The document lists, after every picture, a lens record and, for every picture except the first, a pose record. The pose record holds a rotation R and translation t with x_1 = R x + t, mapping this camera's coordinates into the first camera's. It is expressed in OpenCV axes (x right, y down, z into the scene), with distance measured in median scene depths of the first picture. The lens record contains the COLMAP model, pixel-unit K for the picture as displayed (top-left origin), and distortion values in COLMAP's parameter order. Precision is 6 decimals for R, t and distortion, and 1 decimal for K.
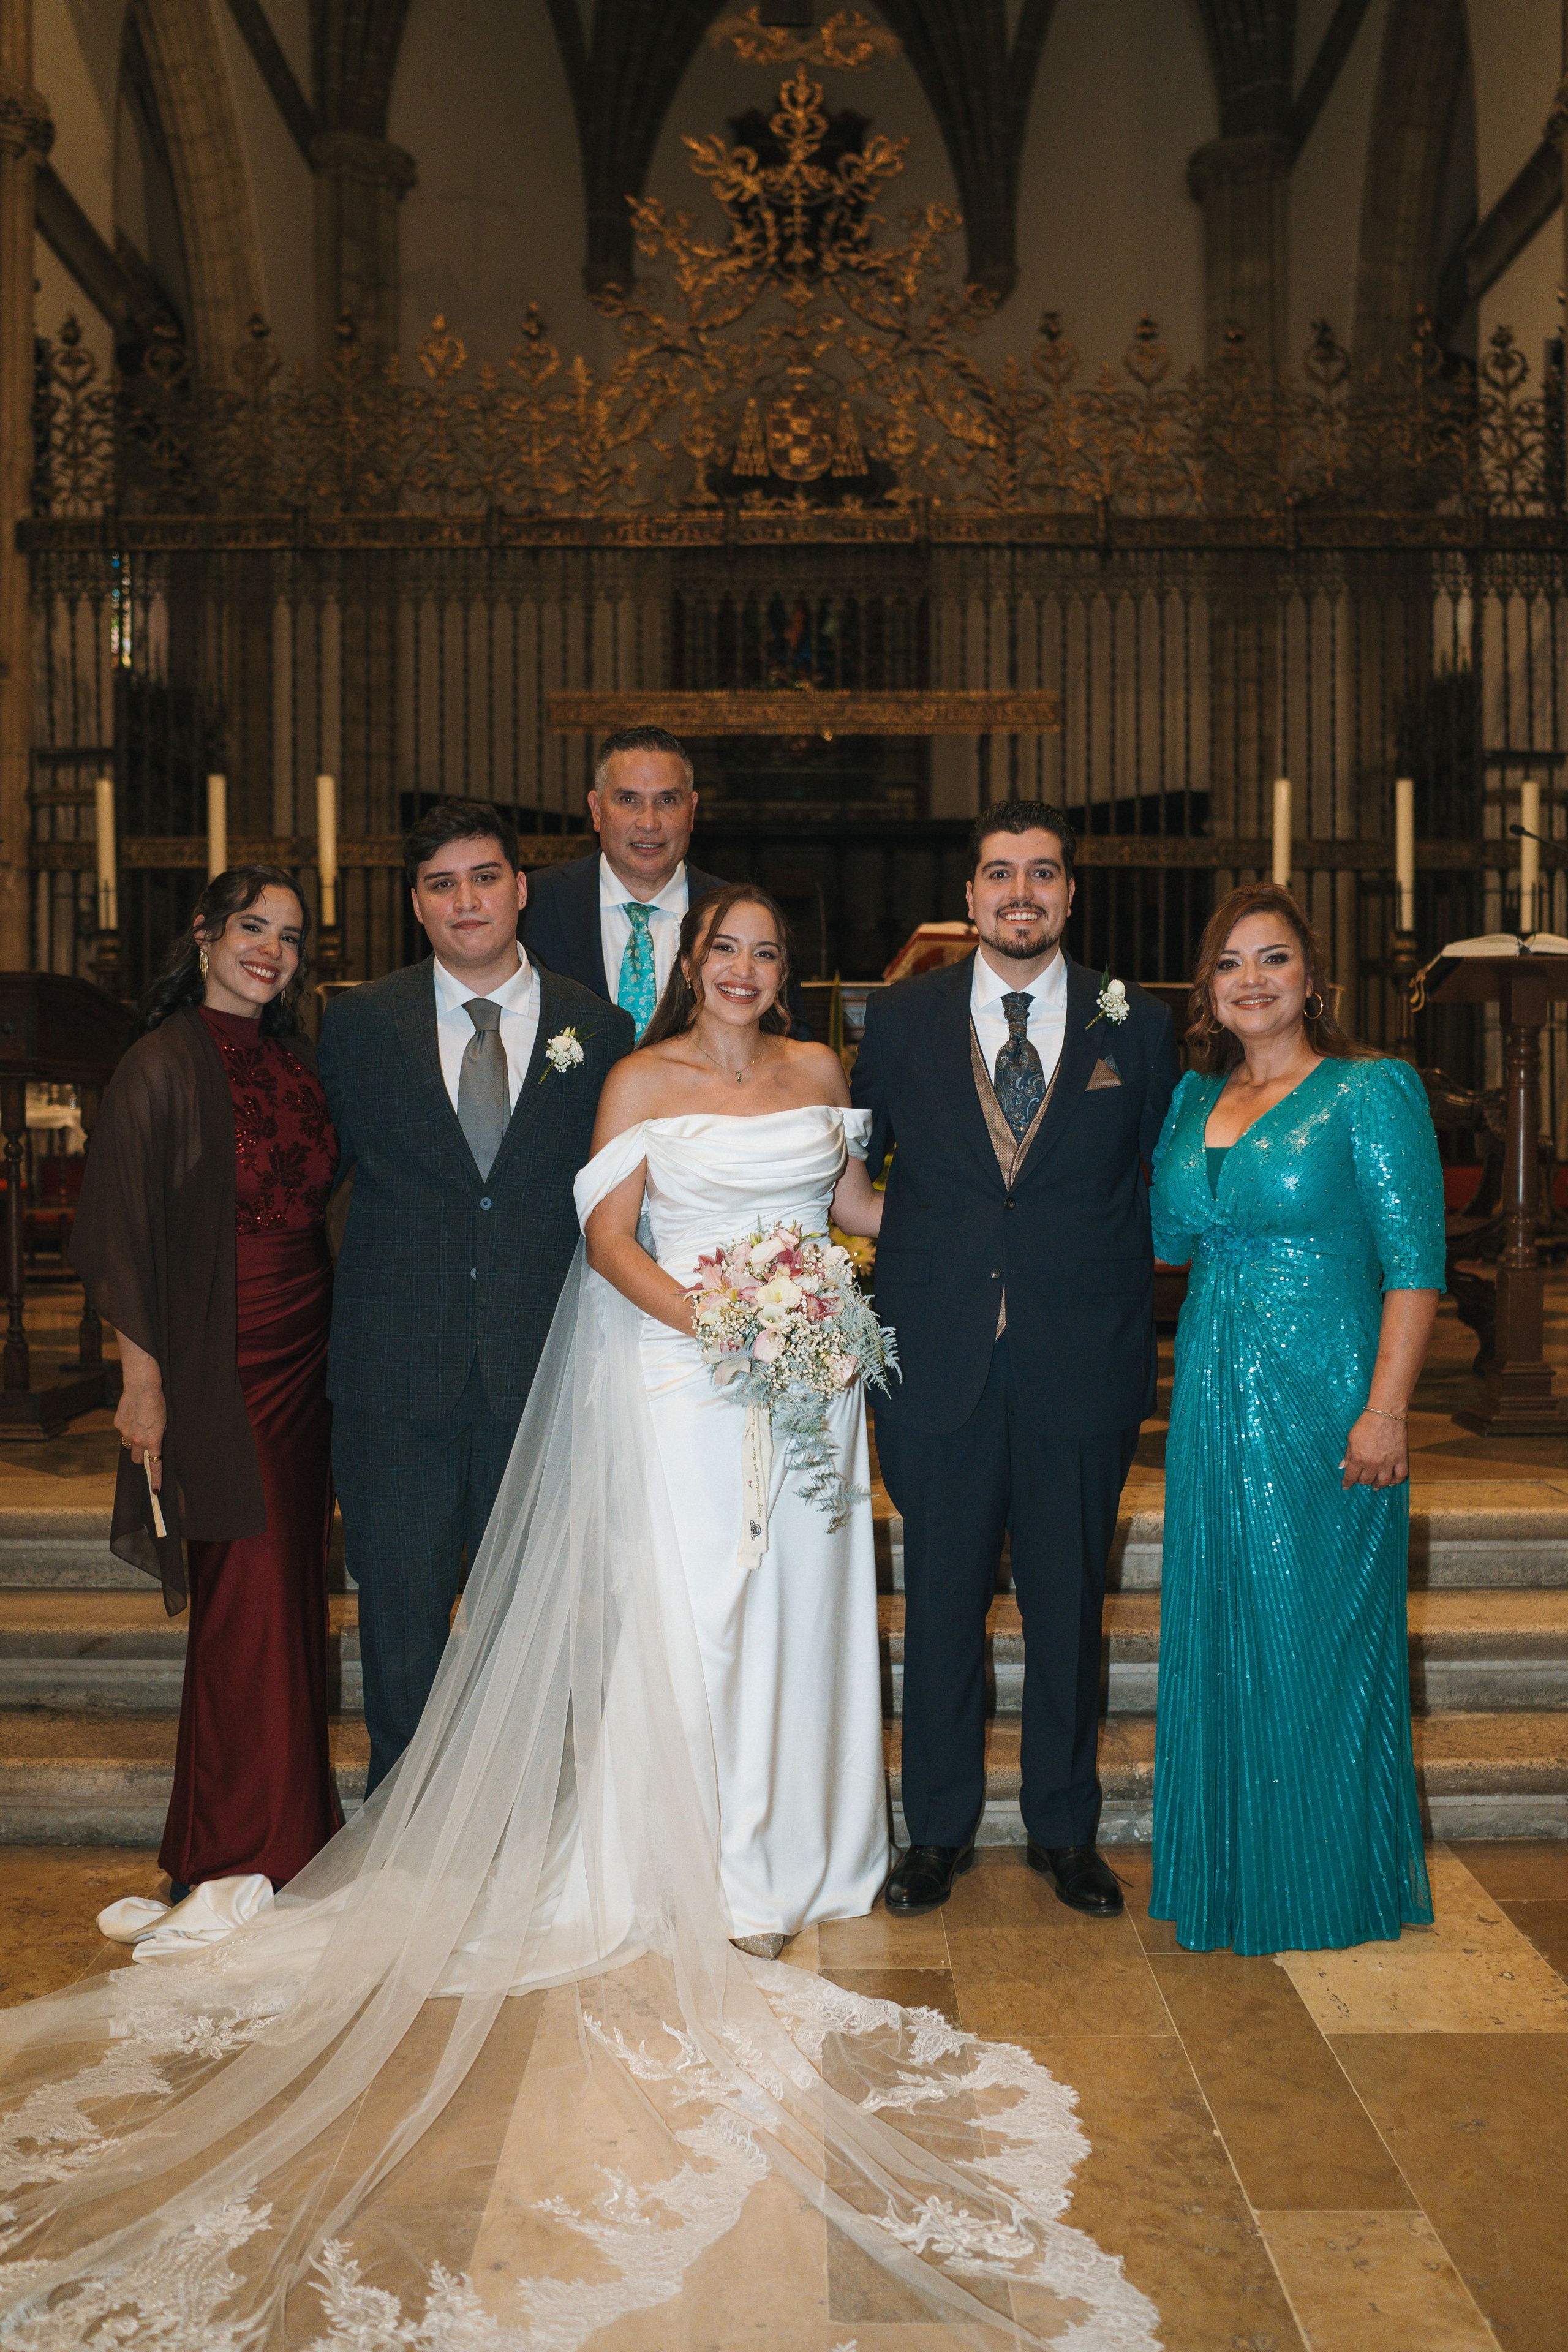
lens RADIAL K [[2190.8, 0, 784.0], [0, 2190.8, 1176.0], [0, 0, 1]] dist [-0.113806, 0.162728]
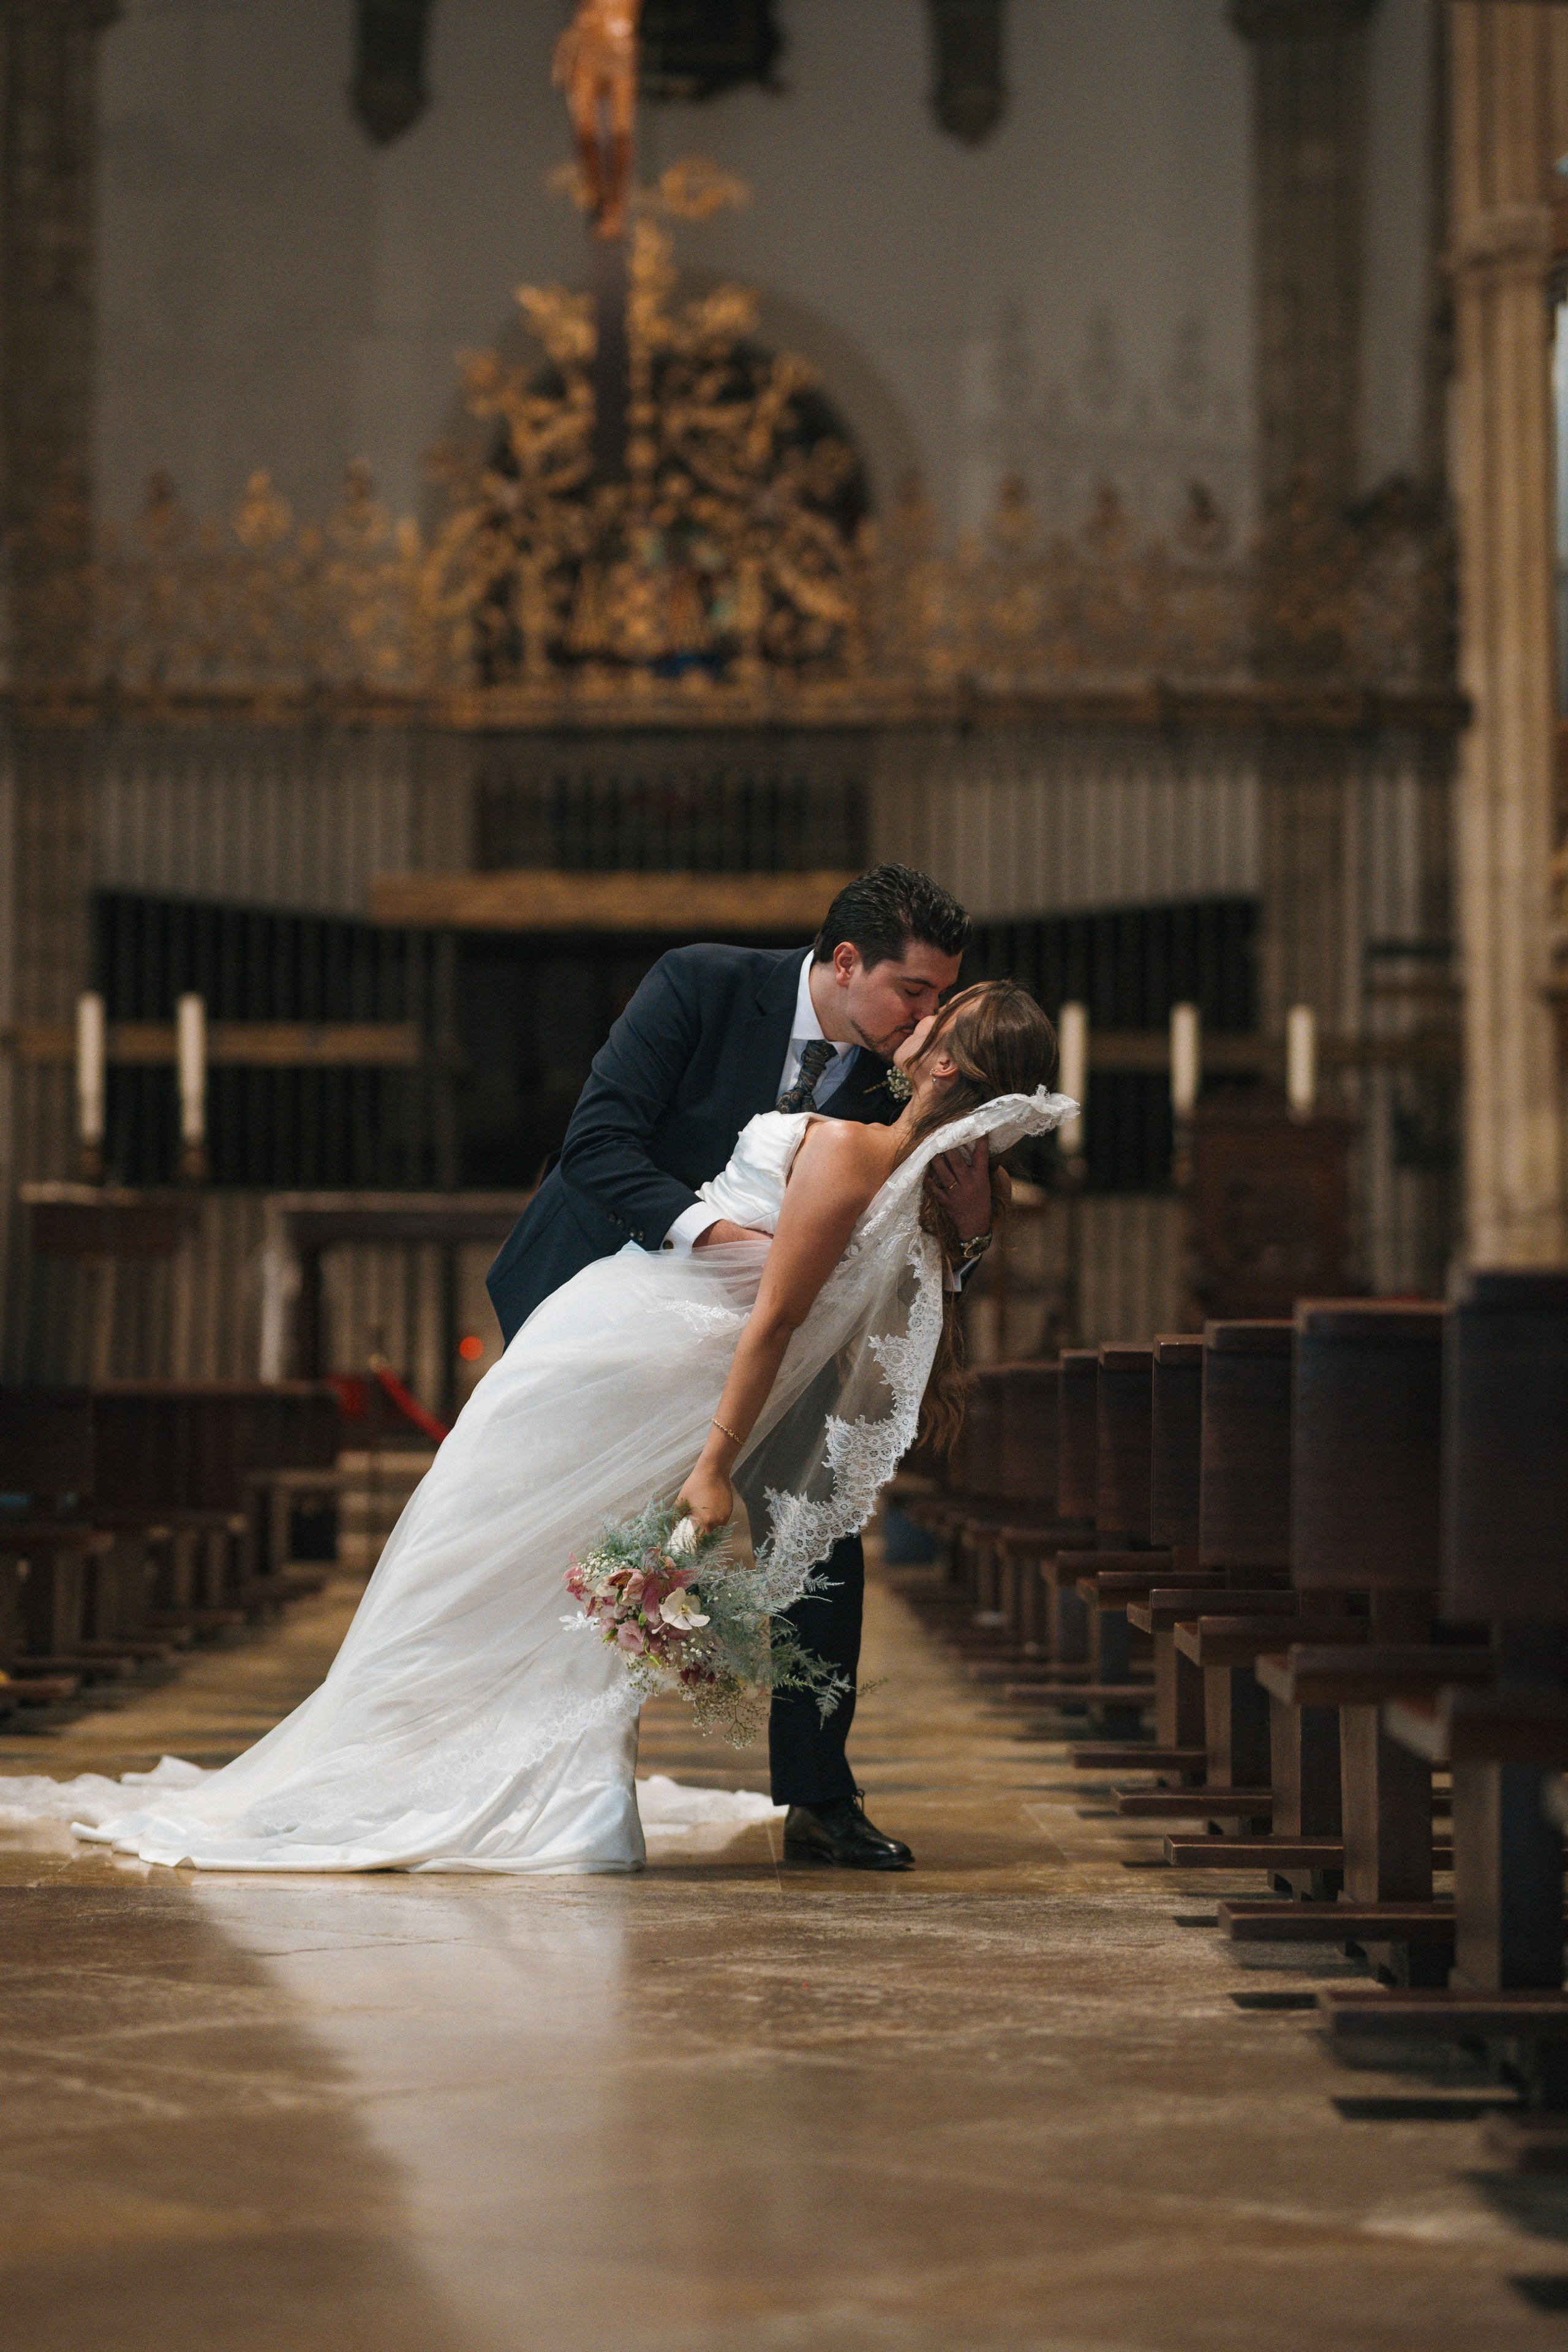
lens RADIAL K [[5725.2, 0, 784.0], [0, 5725.2, 1176.0], [0, 0, 1]] dist [-0.041482, -0.155786]
pose [[0.999911, 0.005642, 0.012099, 0.040877], [-0.004660, 0.996809, -0.079689, 0.102285], [-0.012510, 0.079626, 0.996746, -1.455944]]
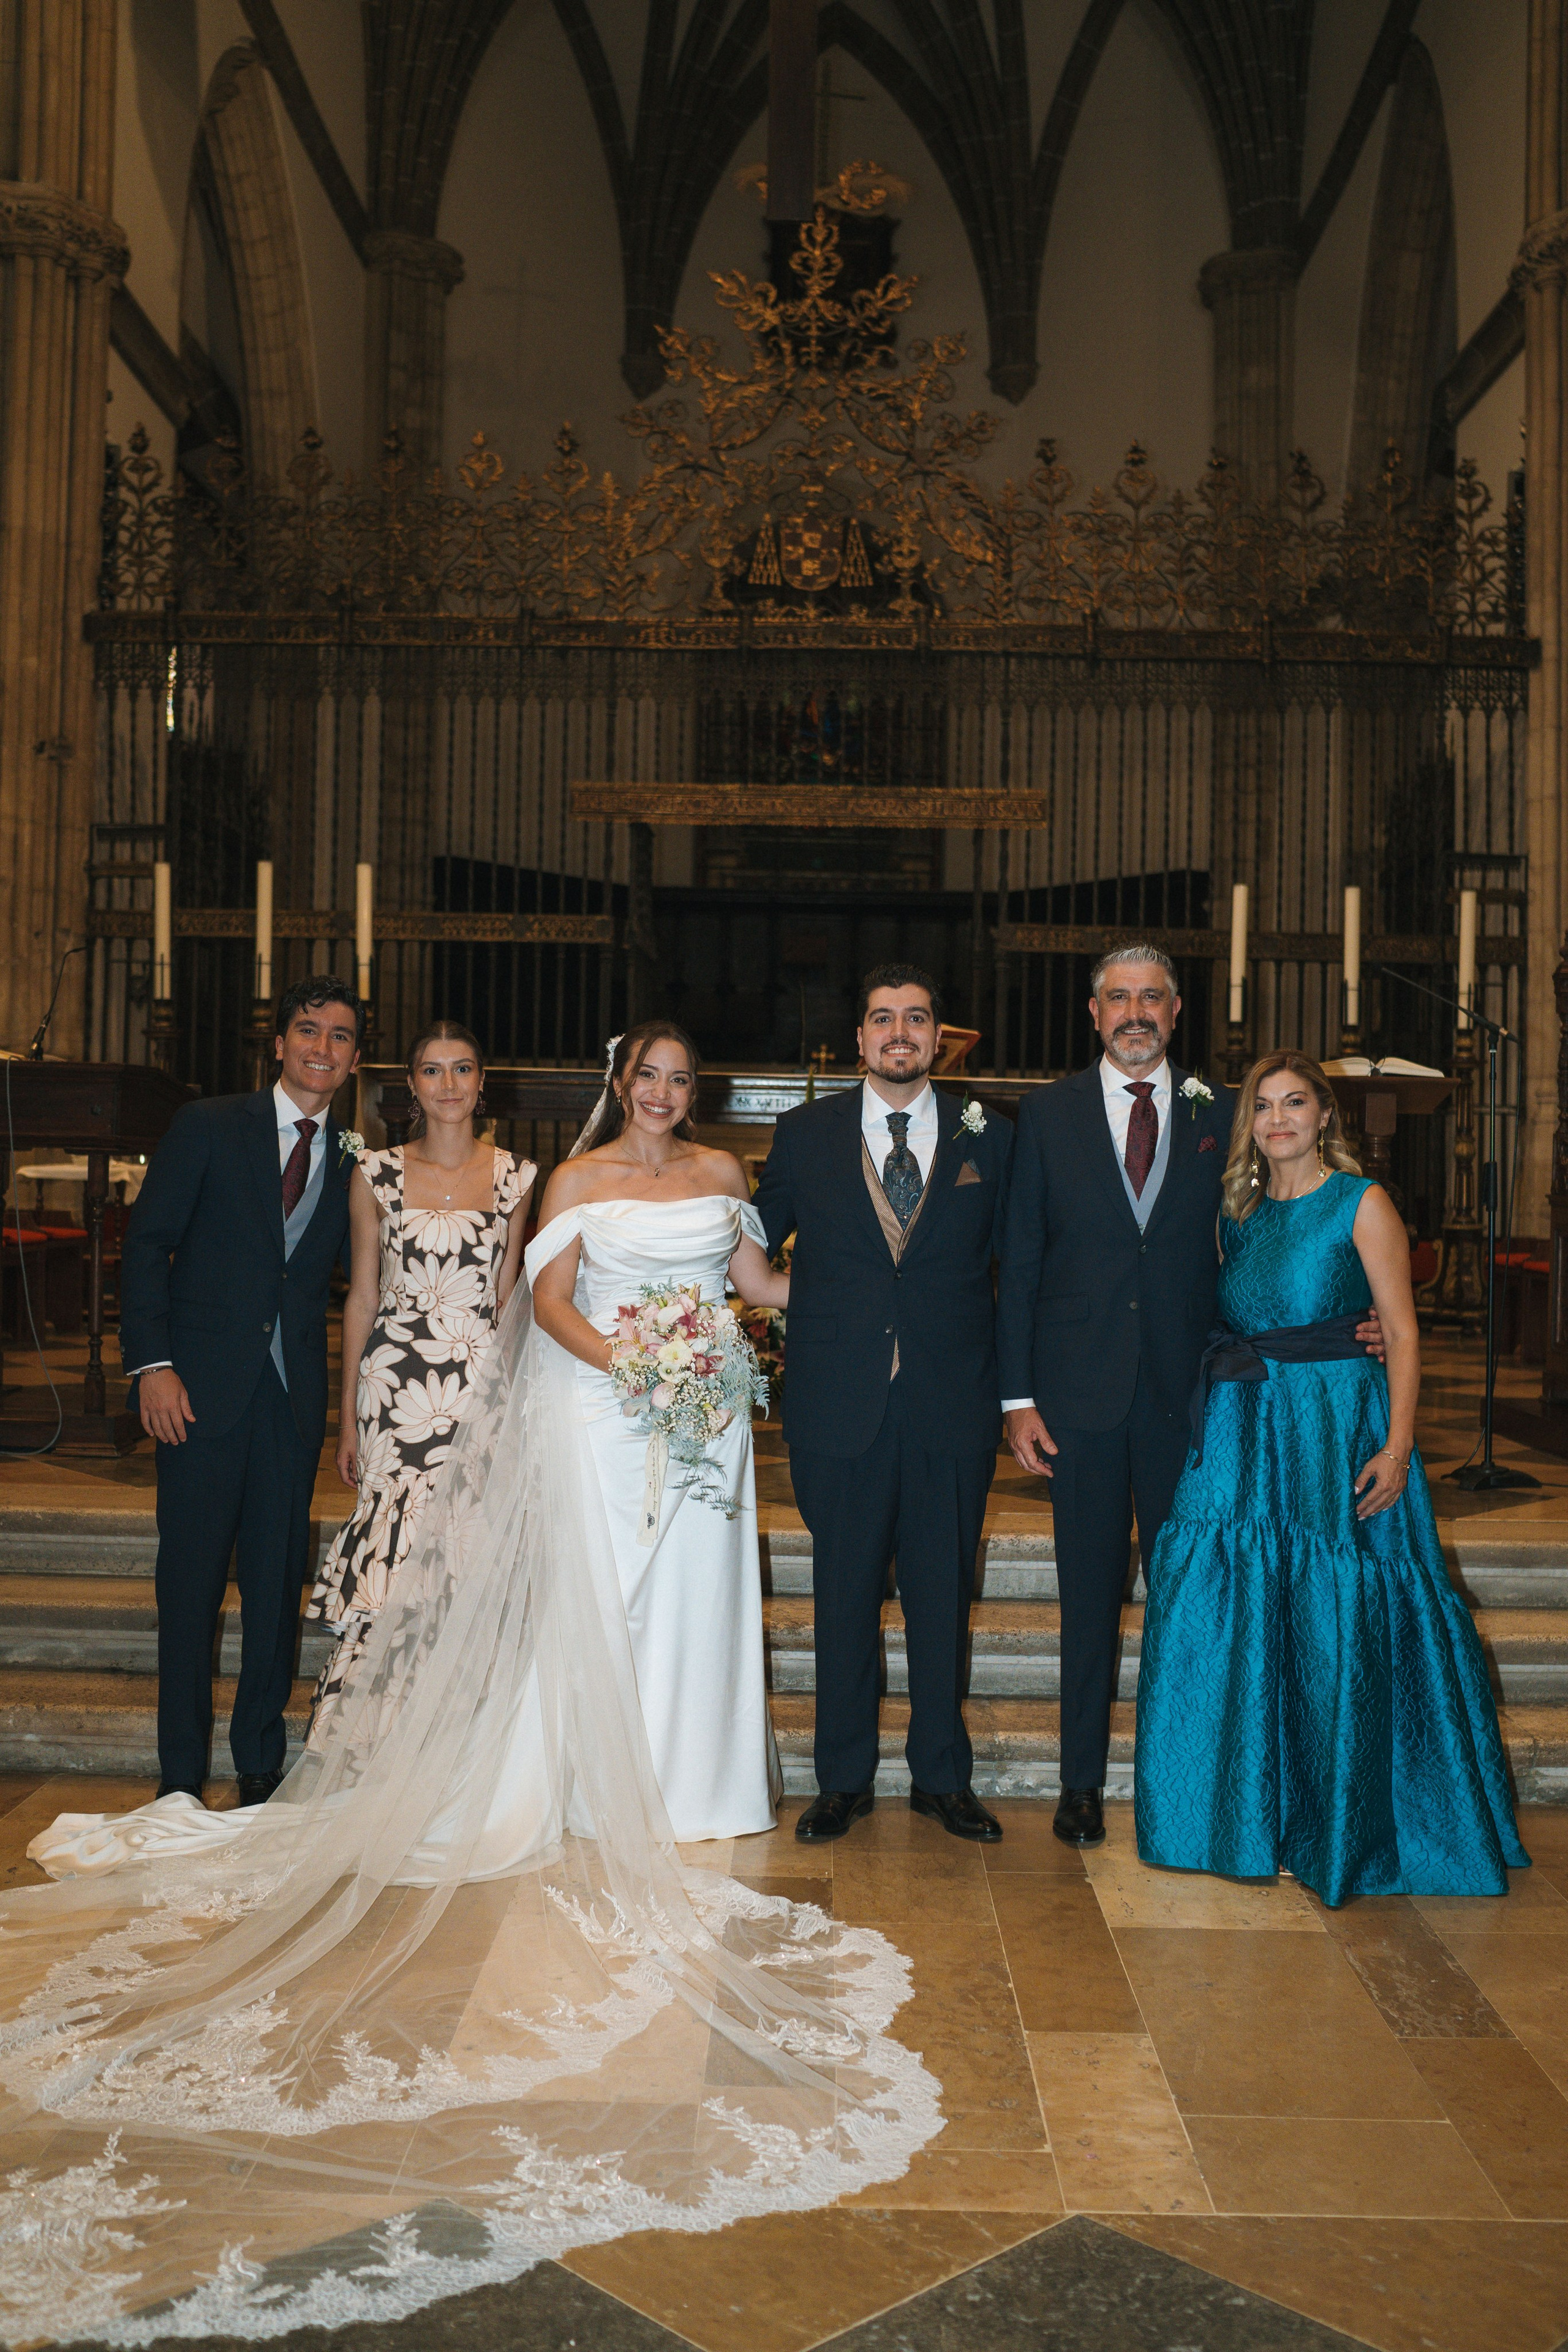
lens RADIAL K [[2190.8, 0, 784.0], [0, 2190.8, 1176.0], [0, 0, 1]] dist [-0.113806, 0.162728]
pose [[0.999701, 0.021518, -0.011601, 0.013087], [-0.021786, 0.999487, -0.023473, -0.004633], [0.011090, 0.023719, 0.999657, -0.071388]]
